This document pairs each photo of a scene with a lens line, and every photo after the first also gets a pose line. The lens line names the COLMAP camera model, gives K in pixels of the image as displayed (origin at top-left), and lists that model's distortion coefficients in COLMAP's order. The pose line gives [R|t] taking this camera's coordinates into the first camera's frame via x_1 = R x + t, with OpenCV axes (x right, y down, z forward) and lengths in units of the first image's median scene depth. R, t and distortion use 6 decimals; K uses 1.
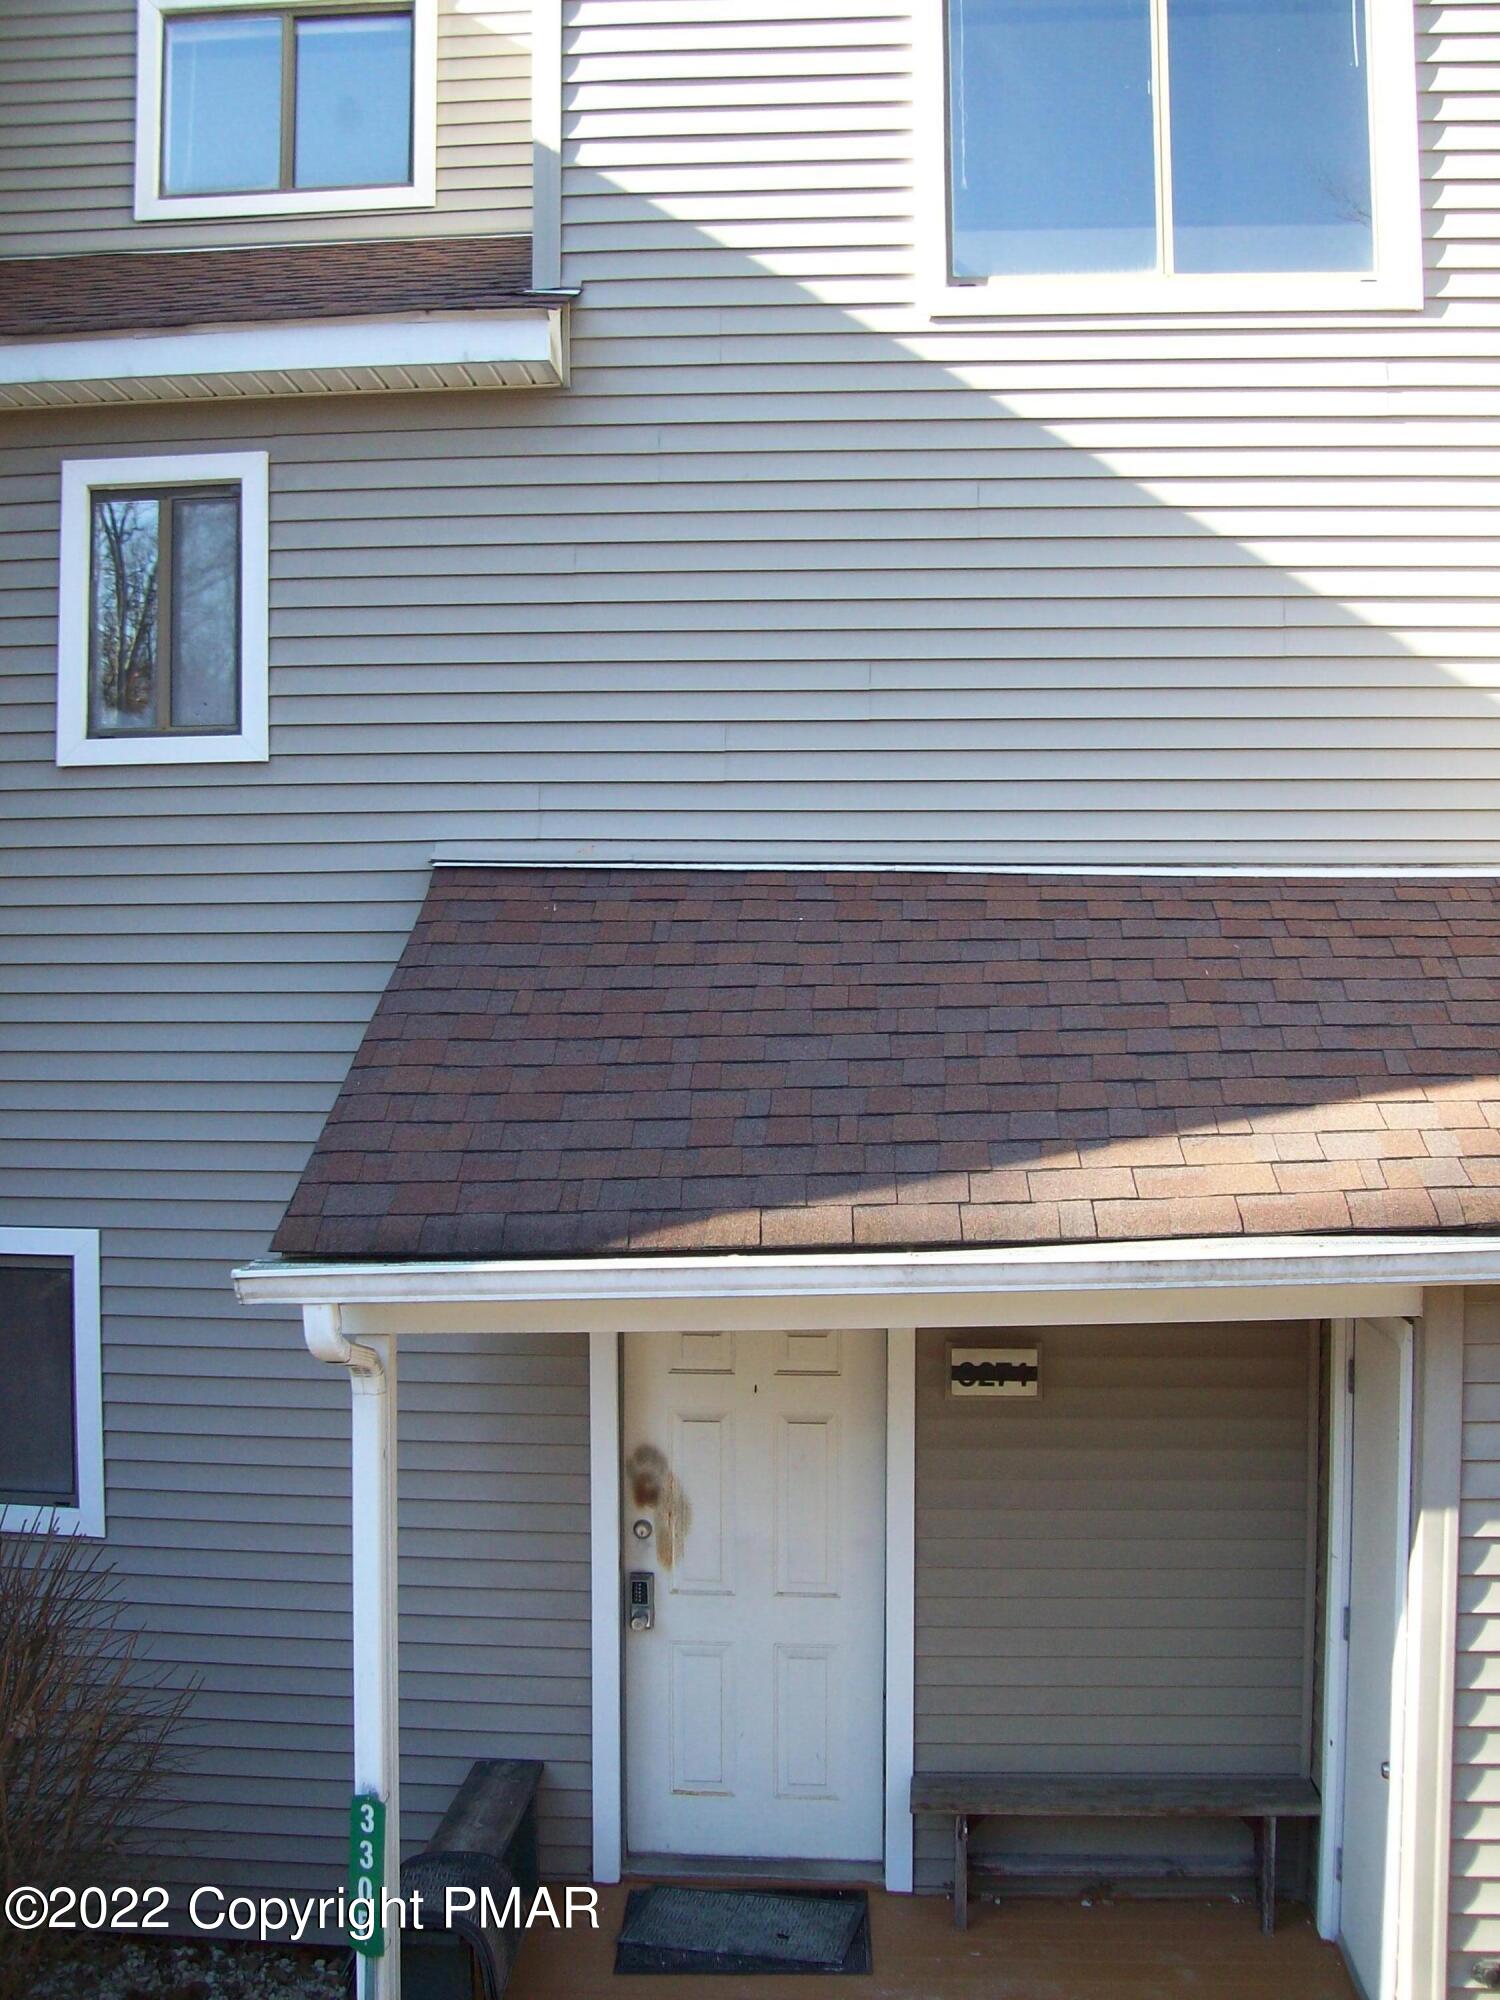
lens RADIAL K [[2080.0, 0, 750.0], [0, 2080.0, 1000.0], [0, 0, 1]] dist [-0.183646, 0.149134]
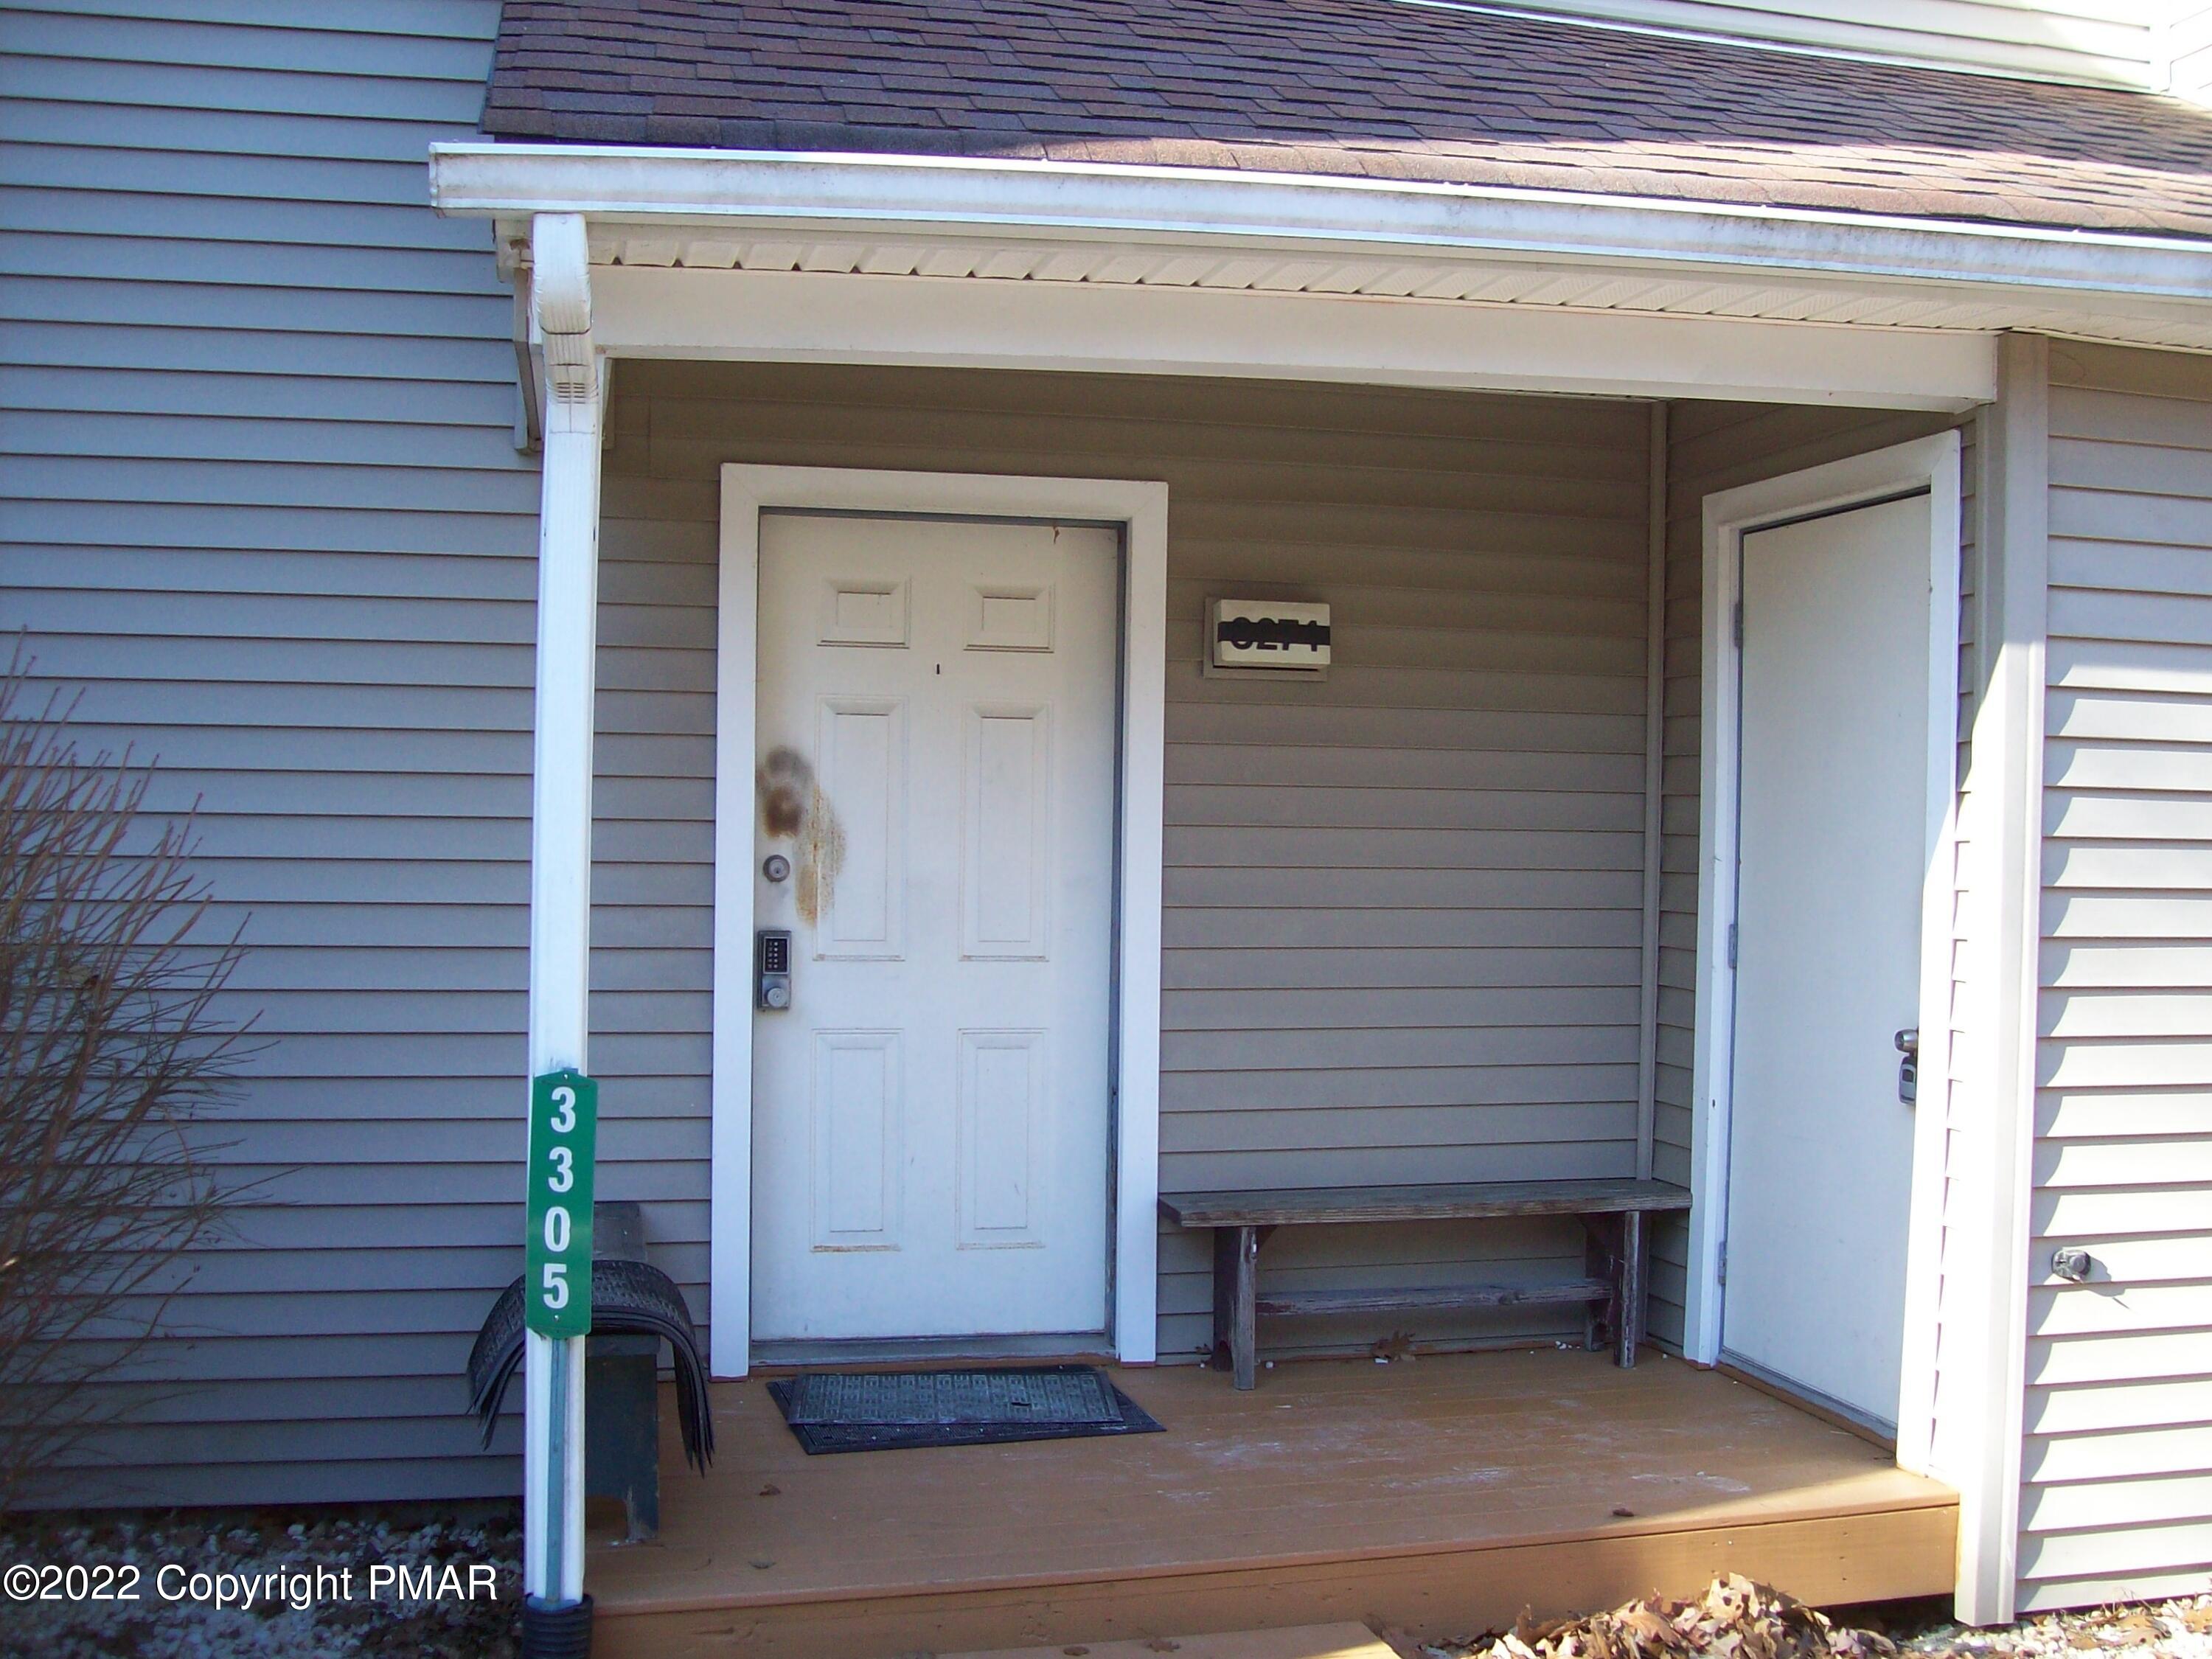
lens RADIAL K [[2341.2, 0, 1106.5], [0, 2341.2, 857.4], [0, 0, 1]] dist [-0.140812, 0.016477]
pose [[0.950701, 0.011502, 0.309896, -0.201951], [-0.017764, 0.999691, 0.017391, 0.248495], [-0.309600, -0.022039, 0.950611, 0.210659]]
